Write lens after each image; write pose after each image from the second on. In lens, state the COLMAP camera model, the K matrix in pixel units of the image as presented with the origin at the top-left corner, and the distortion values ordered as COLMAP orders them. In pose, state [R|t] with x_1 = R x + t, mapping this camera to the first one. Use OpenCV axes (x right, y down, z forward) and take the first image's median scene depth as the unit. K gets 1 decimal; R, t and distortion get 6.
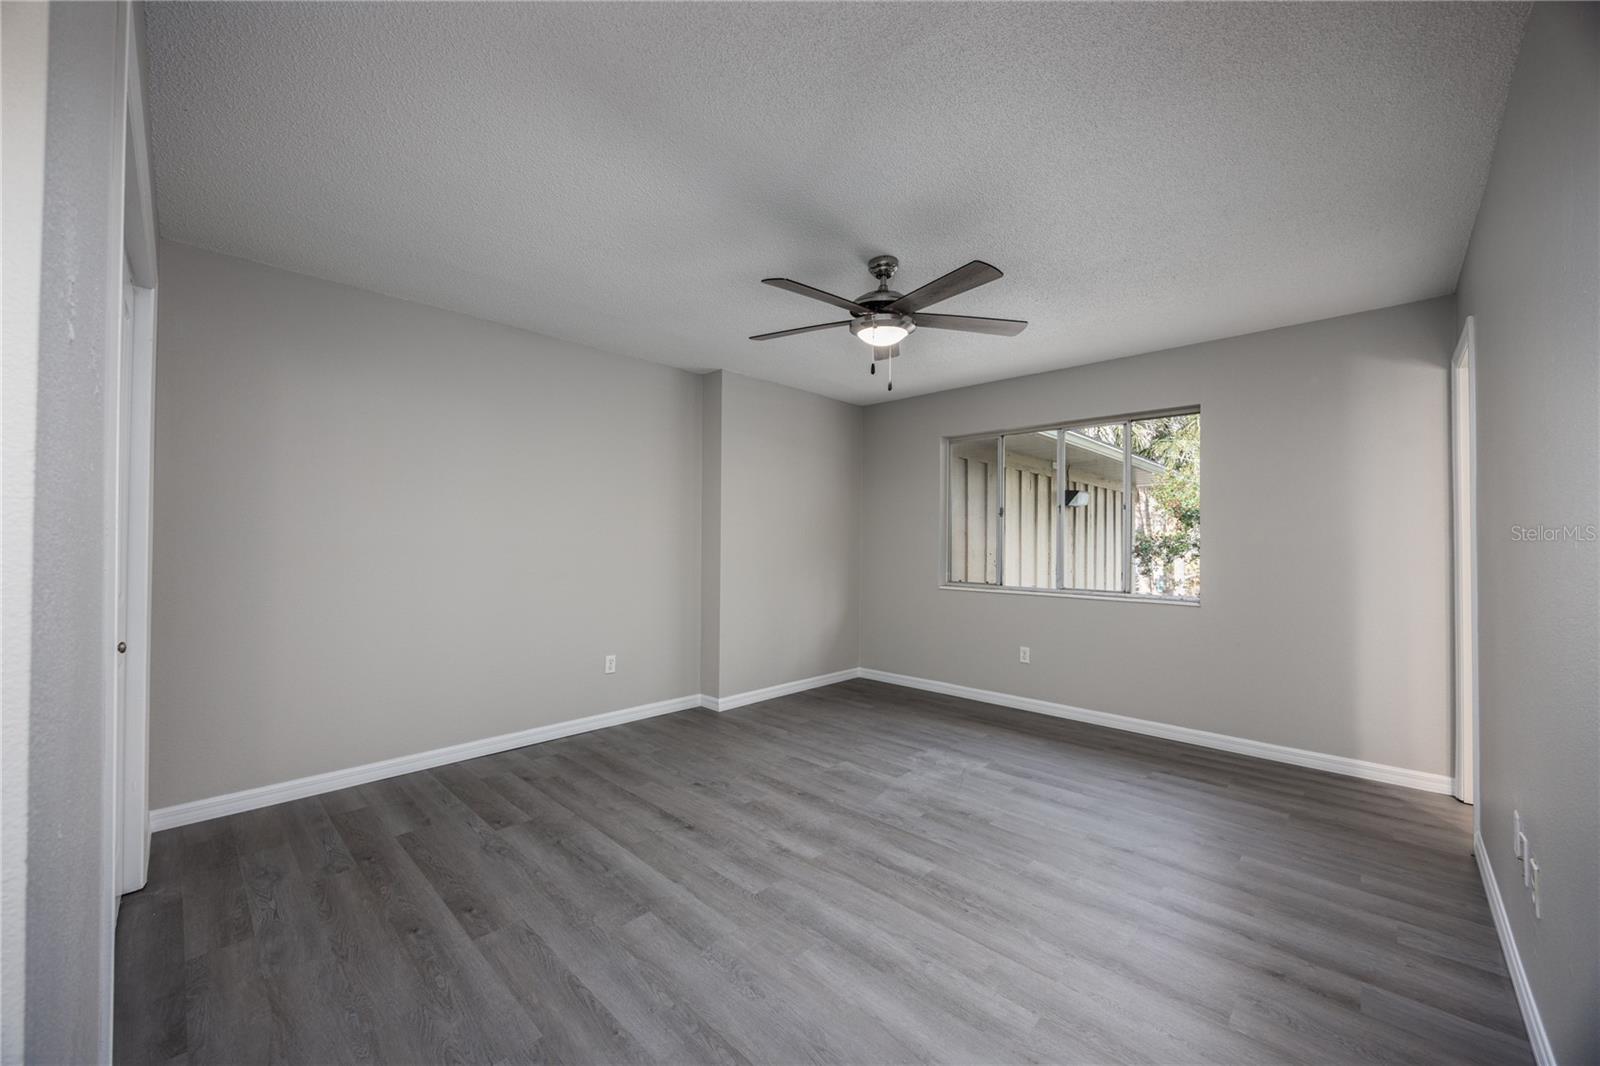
lens RADIAL K [[609.6, 0, 800.0], [0, 609.6, 533.0], [0, 0, 1]] dist [-0.000841, -0.000003]
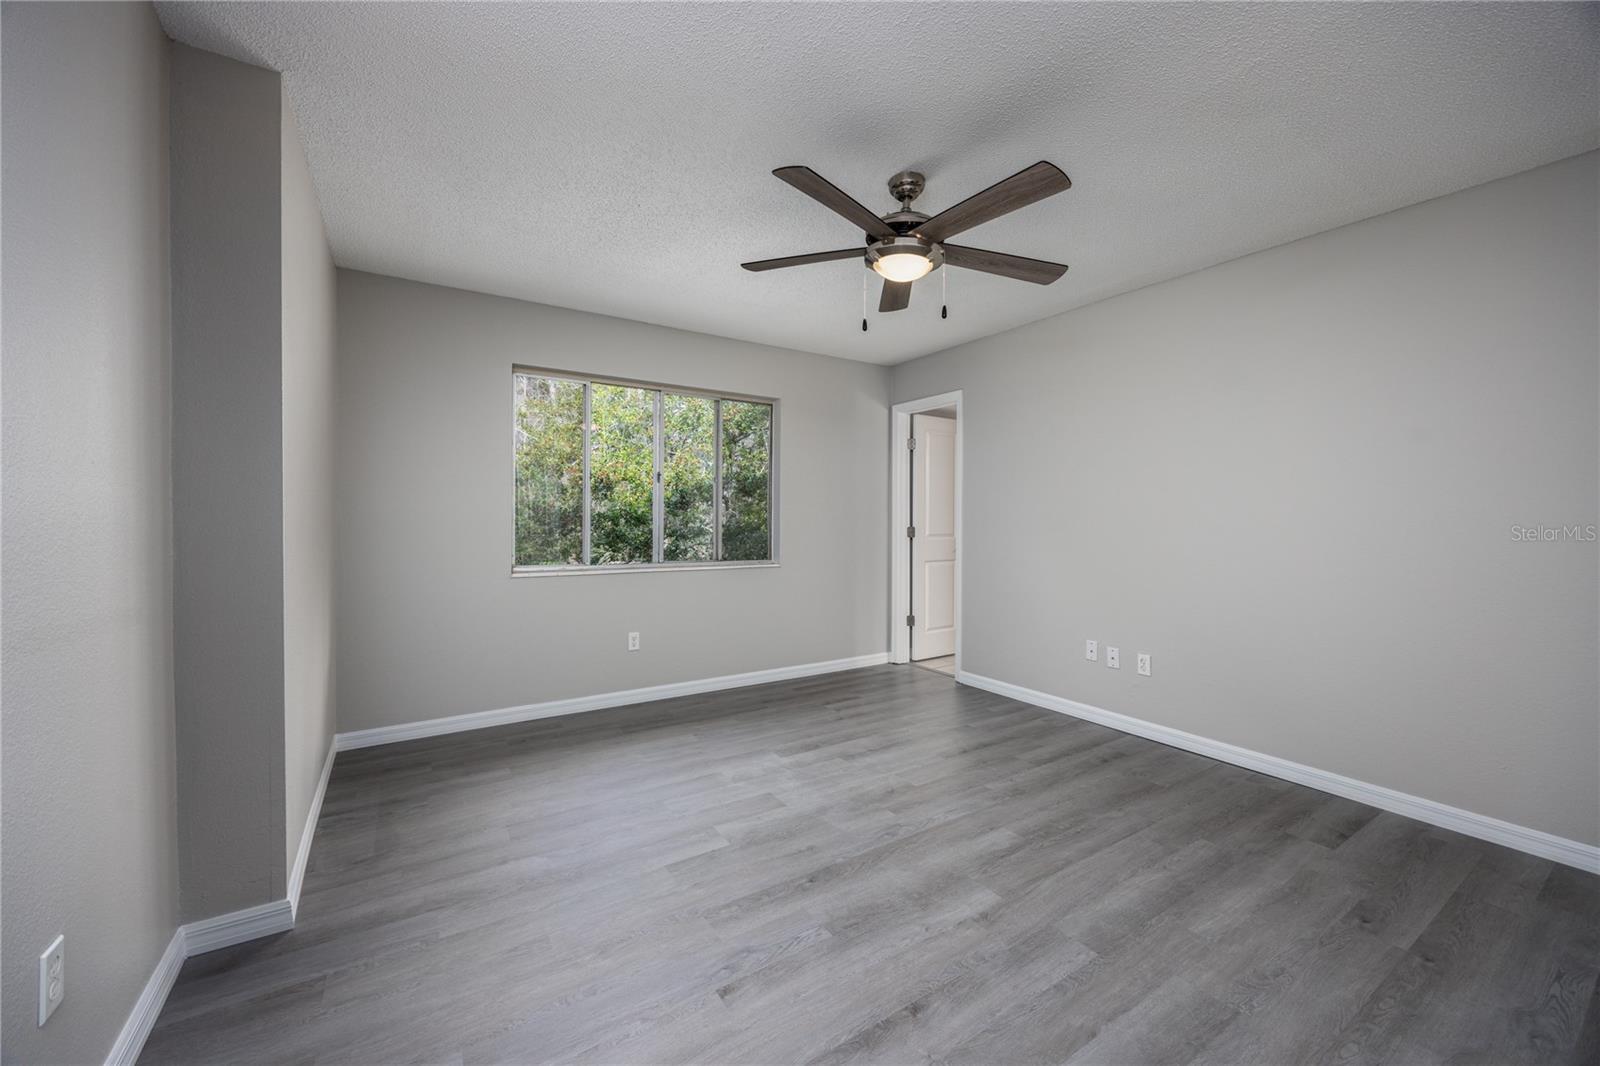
lens RADIAL K [[619.3, 0, 806.0], [0, 619.3, 524.0], [0, 0, 1]] dist [-0.000162, -0.000025]
pose [[0.221407, -0.014863, 0.975068, -0.703691], [-0.021260, 0.999573, 0.020064, 0.013673], [-0.974950, -0.025172, 0.220996, 0.899795]]
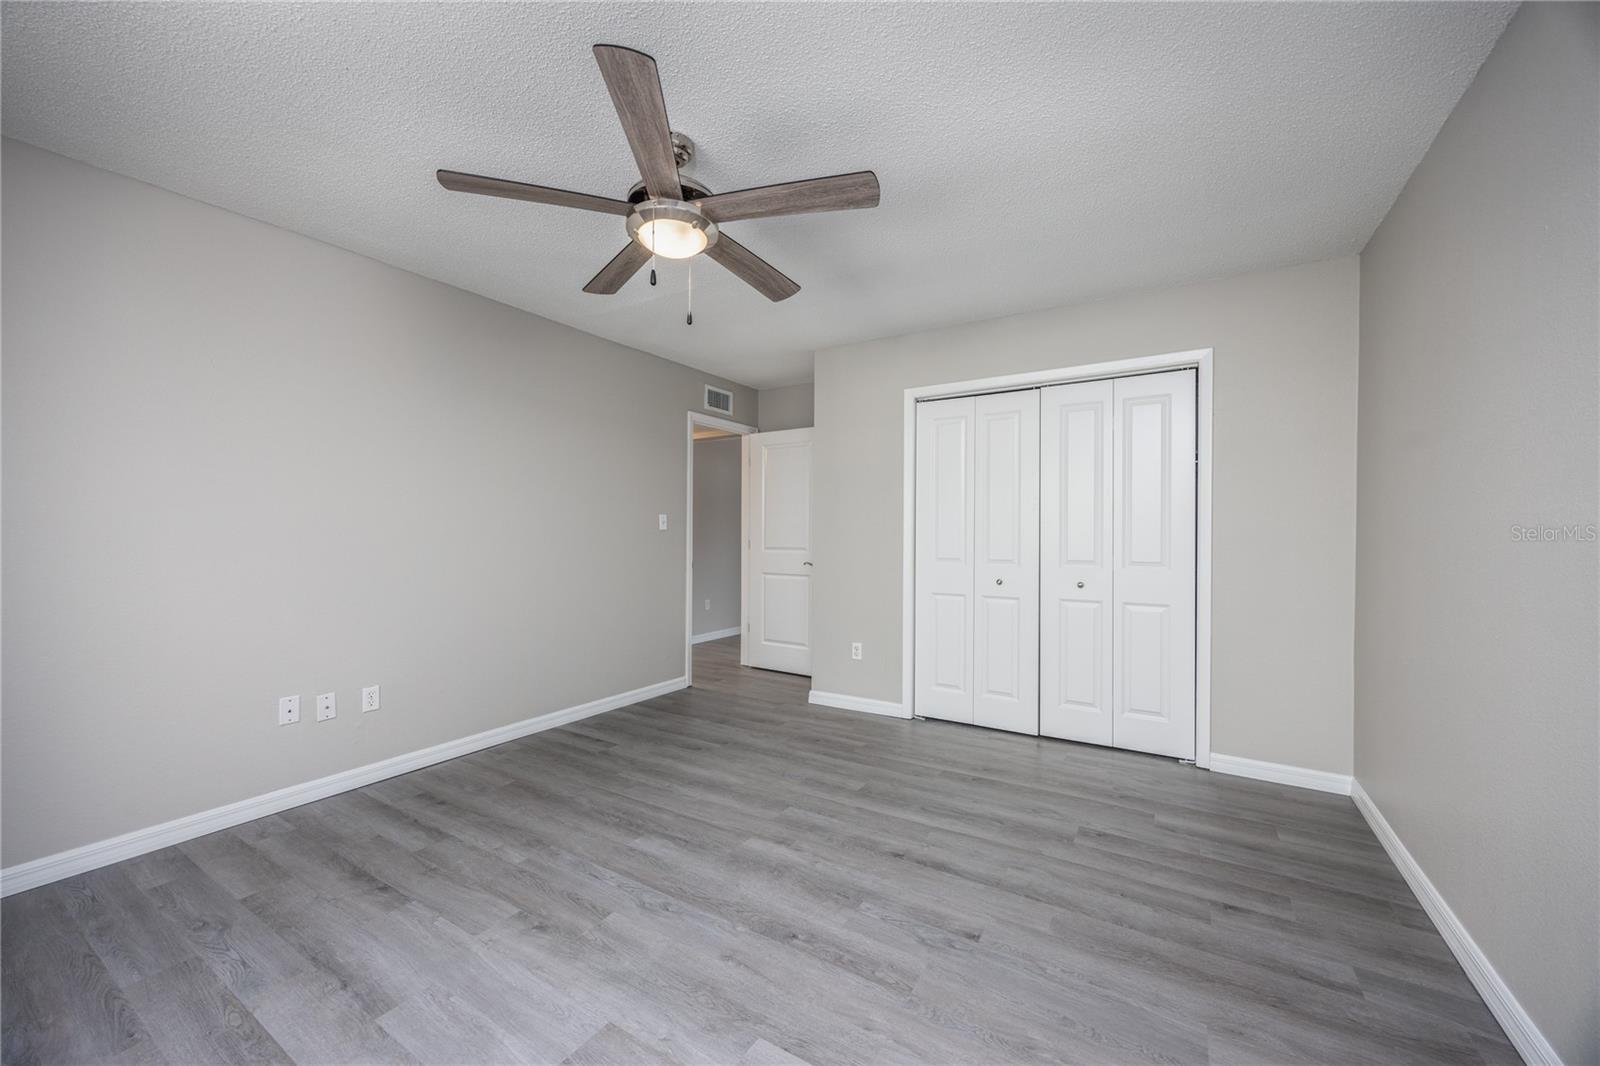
lens RADIAL K [[609.6, 0, 800.0], [0, 609.6, 533.0], [0, 0, 1]] dist [-0.000841, -0.000003]
pose [[-0.977737, -0.008070, -0.209681, 0.131032], [-0.004150, 0.999808, -0.019131, 0.035862], [0.209795, -0.017835, -0.977583, 1.676747]]
